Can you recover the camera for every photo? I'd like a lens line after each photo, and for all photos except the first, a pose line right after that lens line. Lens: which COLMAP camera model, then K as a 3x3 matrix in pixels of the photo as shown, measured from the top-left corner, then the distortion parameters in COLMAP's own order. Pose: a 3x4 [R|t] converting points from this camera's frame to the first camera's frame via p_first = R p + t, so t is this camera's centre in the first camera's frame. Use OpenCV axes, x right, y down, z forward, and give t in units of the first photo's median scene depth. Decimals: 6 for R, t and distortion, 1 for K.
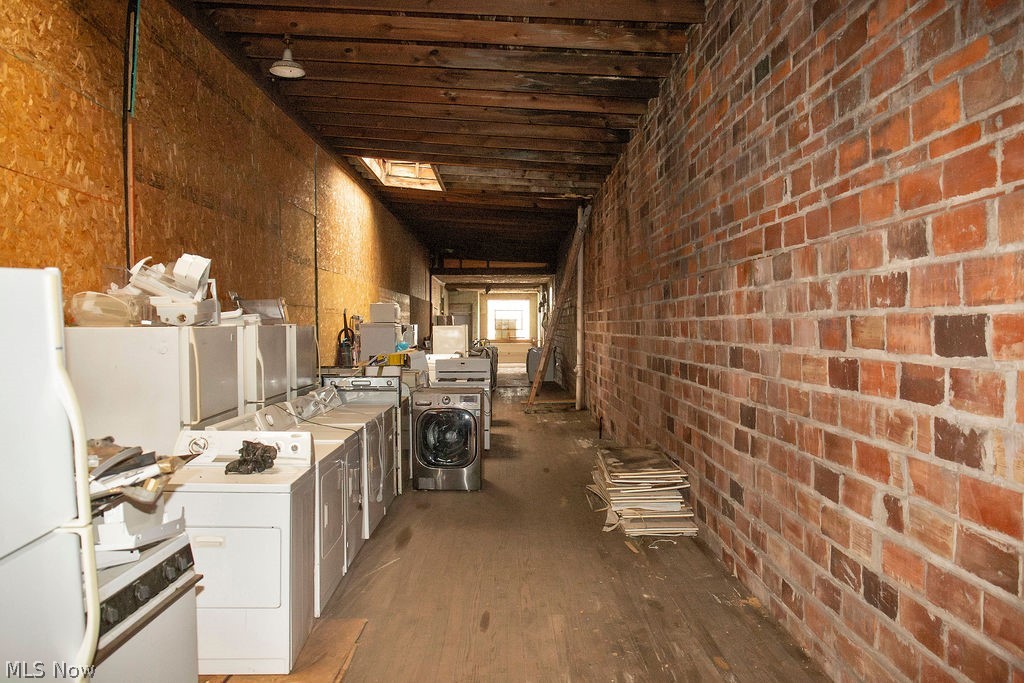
lens RADIAL K [[715.1, 0, 508.9], [0, 715.1, 339.2], [0, 0, 1]] dist [-0.012943, -0.001477]
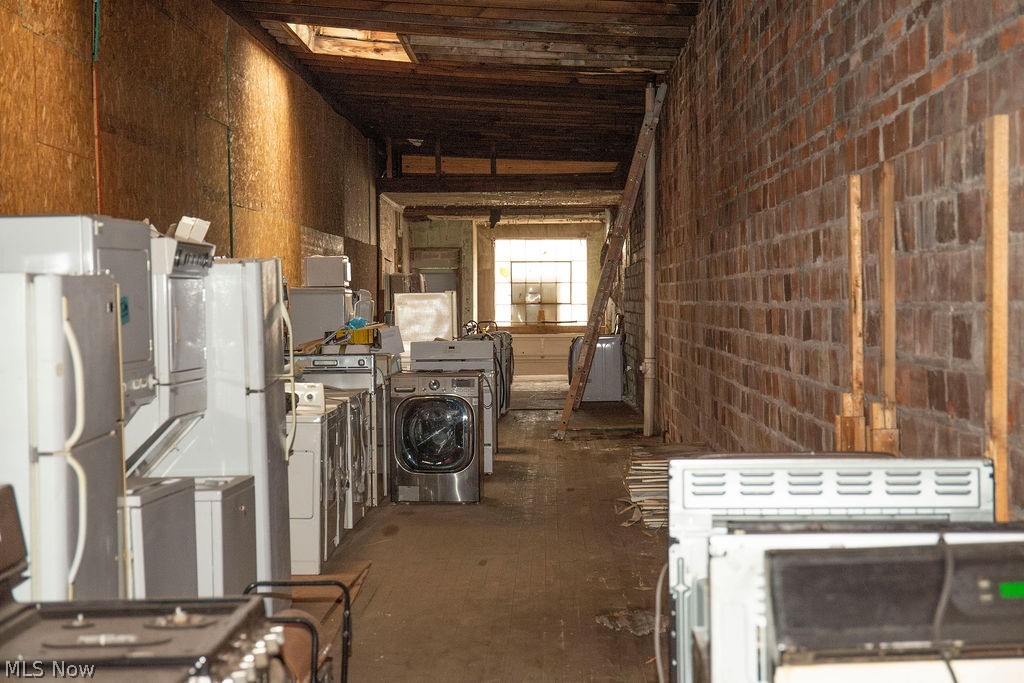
lens RADIAL K [[2062.0, 0, 514.4], [0, 2062.0, 340.6], [0, 0, 1]] dist [0.116365, 0.000000]
pose [[0.999710, -0.005589, -0.023423, 0.029249], [0.005595, 0.999984, 0.000188, 0.021061], [0.023422, -0.000319, 0.999726, -0.690548]]
